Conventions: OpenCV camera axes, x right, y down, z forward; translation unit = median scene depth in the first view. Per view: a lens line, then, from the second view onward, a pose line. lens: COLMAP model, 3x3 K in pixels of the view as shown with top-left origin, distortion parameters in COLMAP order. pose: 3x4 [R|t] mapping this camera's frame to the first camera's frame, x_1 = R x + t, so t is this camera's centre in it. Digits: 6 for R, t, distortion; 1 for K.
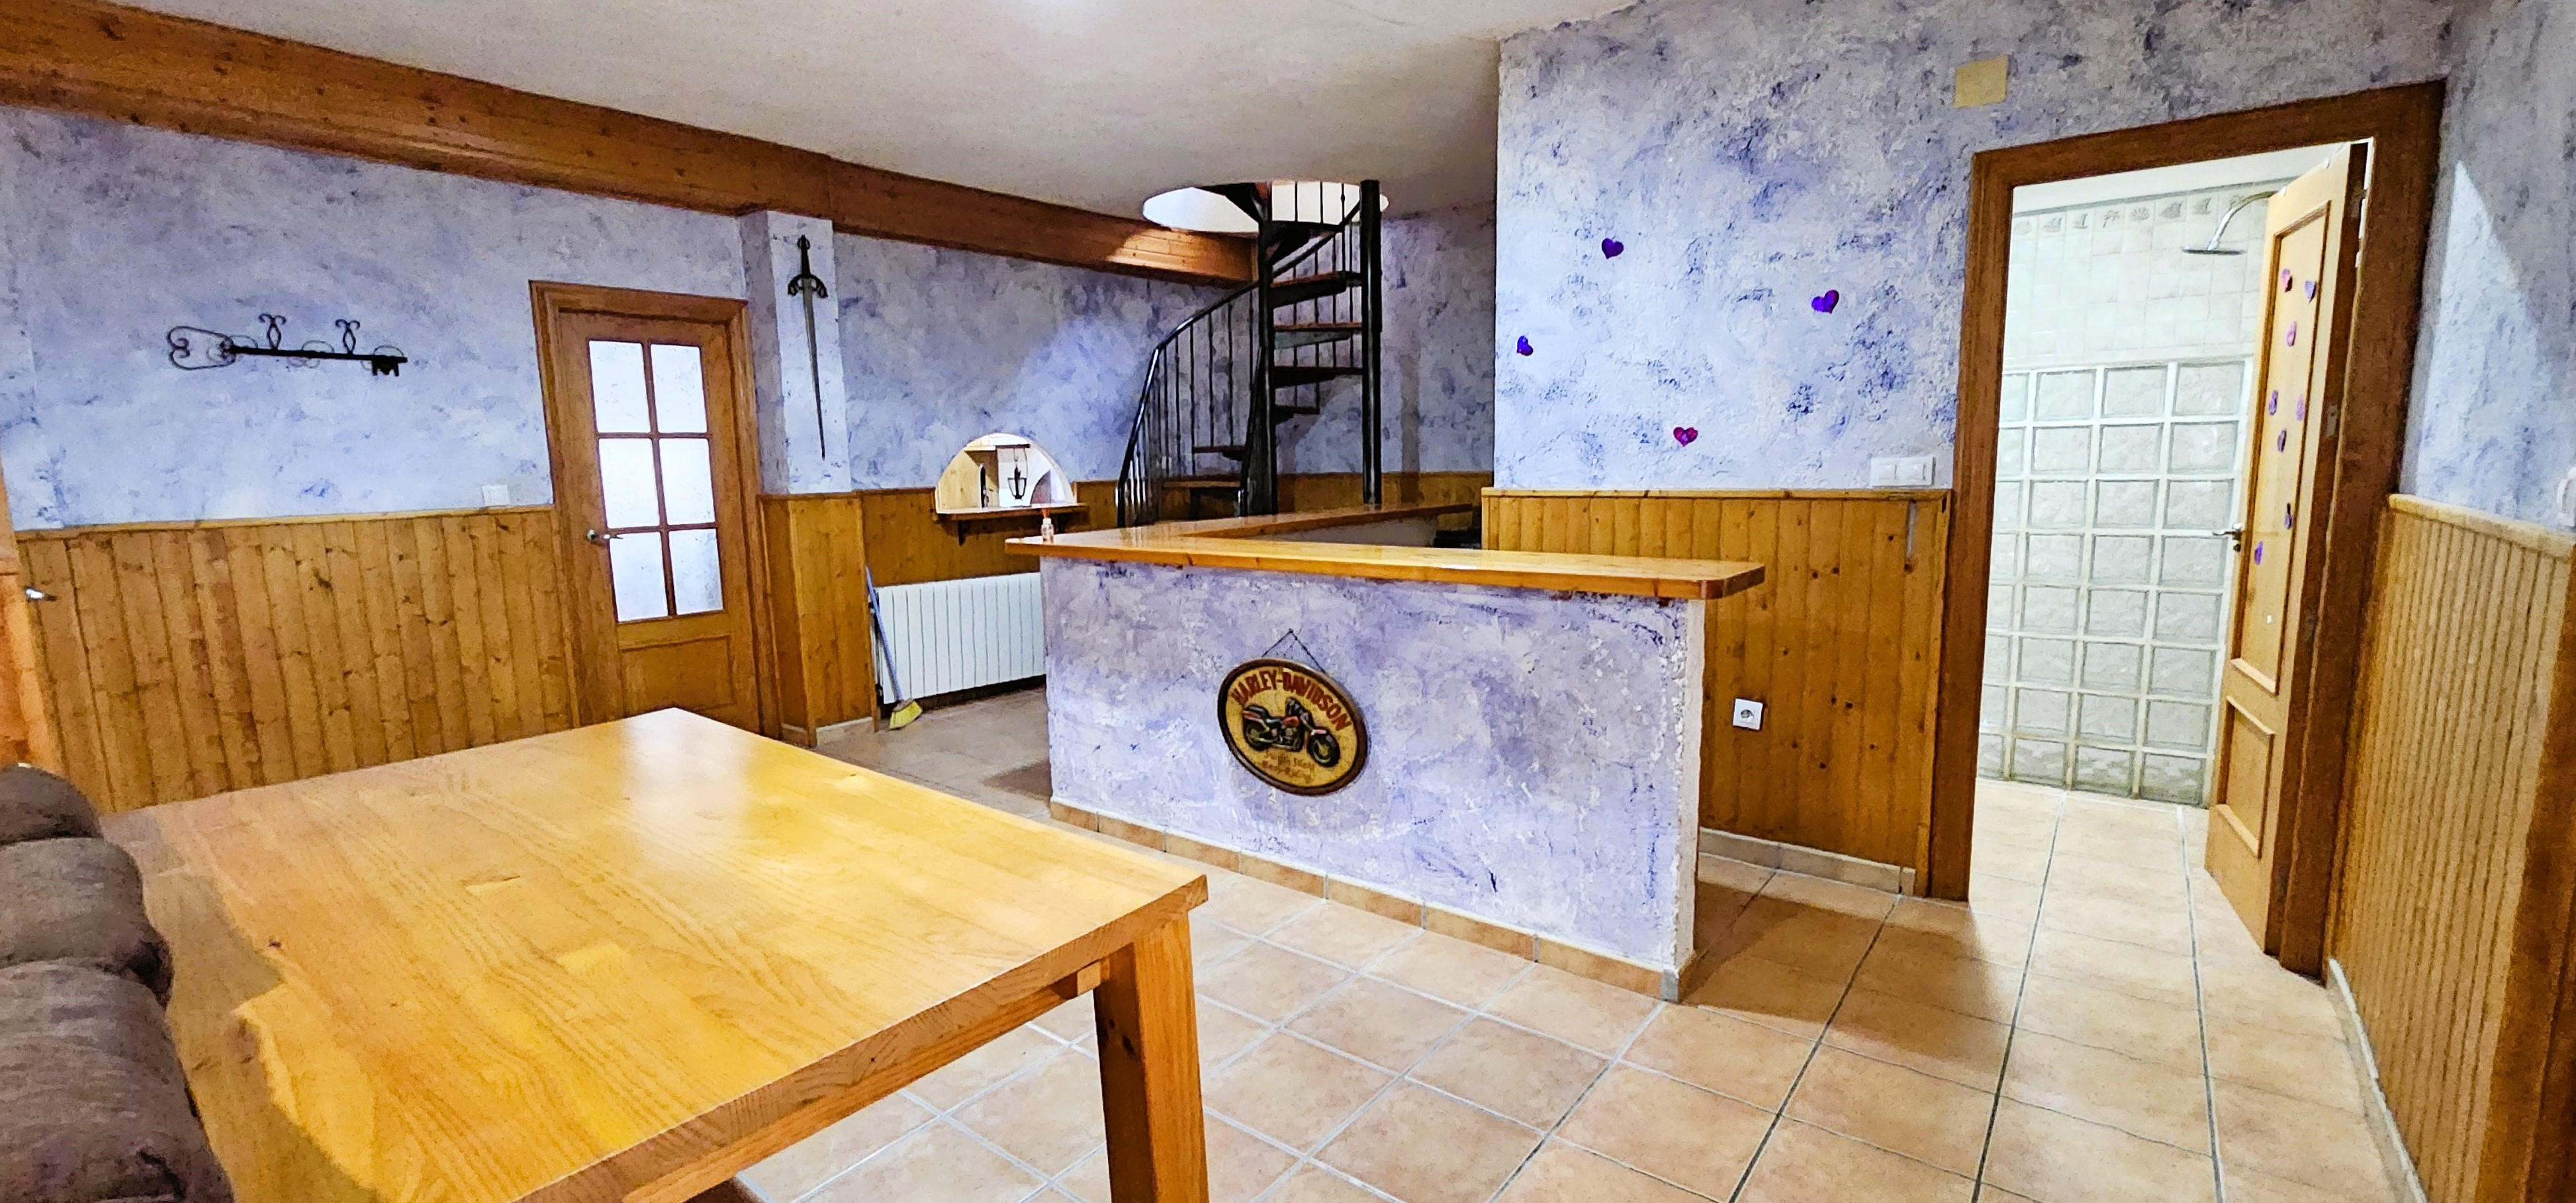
lens RADIAL K [[1077.2, 0, 1288.0], [0, 1077.2, 601.5], [0, 0, 1]] dist [-0.000750, 0.000038]
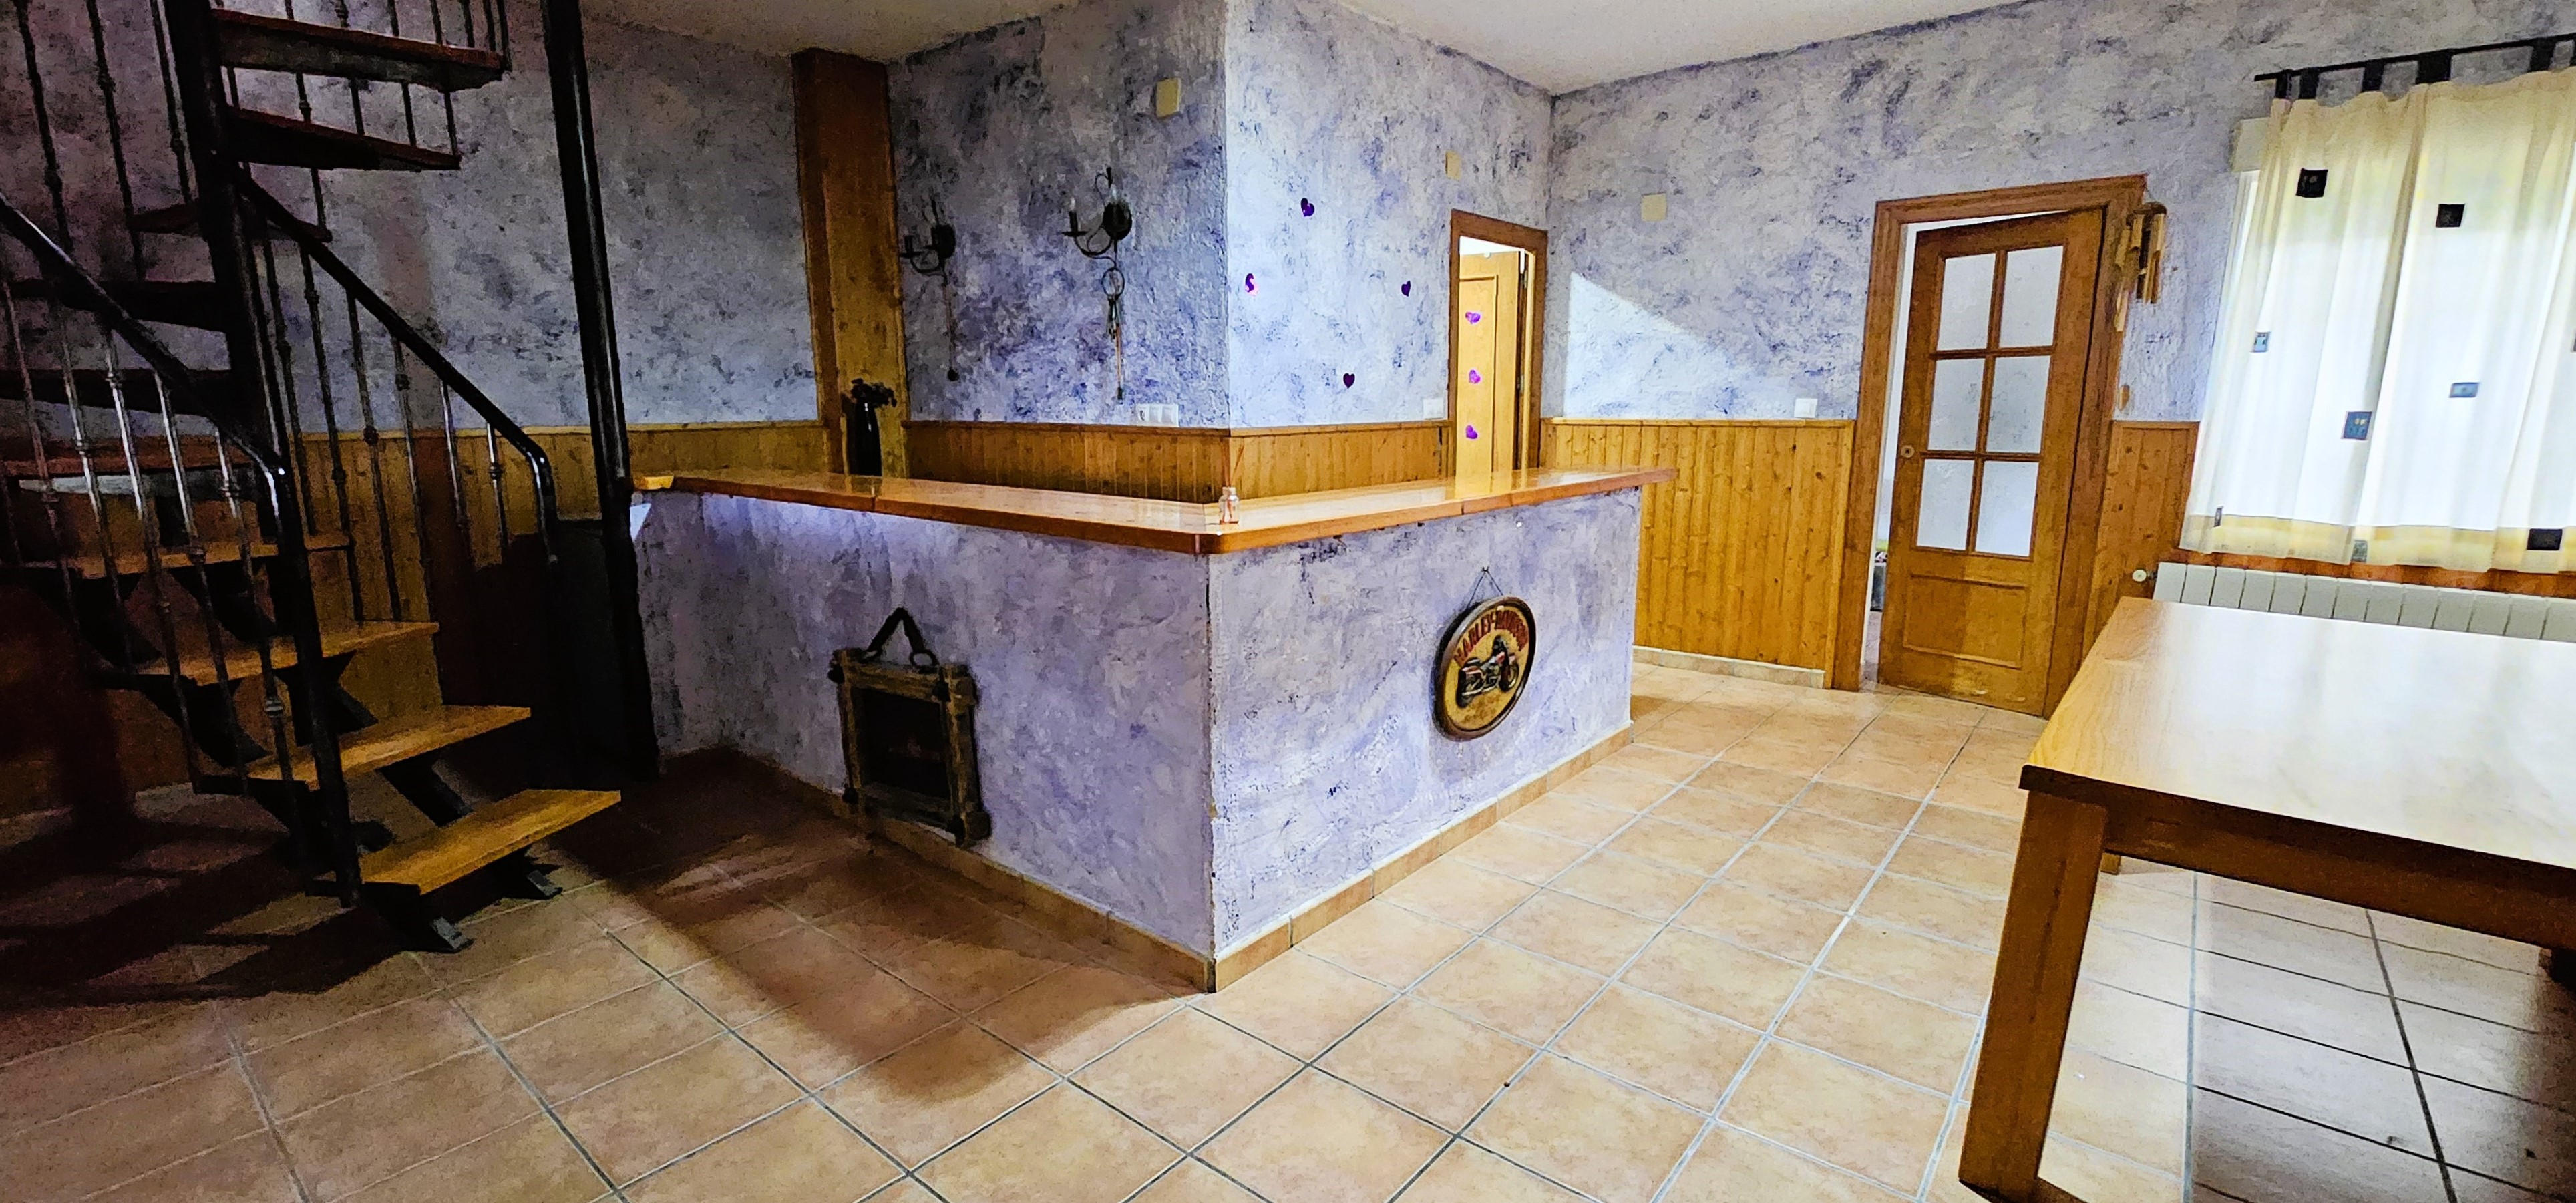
lens RADIAL K [[1089.8, 0, 1288.0], [0, 1089.8, 601.5], [0, 0, 1]] dist [0.000578, -0.000072]
pose [[0.022501, -0.164422, 0.986133, -0.919143], [0.140096, 0.977169, 0.159731, -0.119010], [-0.989882, 0.134559, 0.045022, 1.072774]]
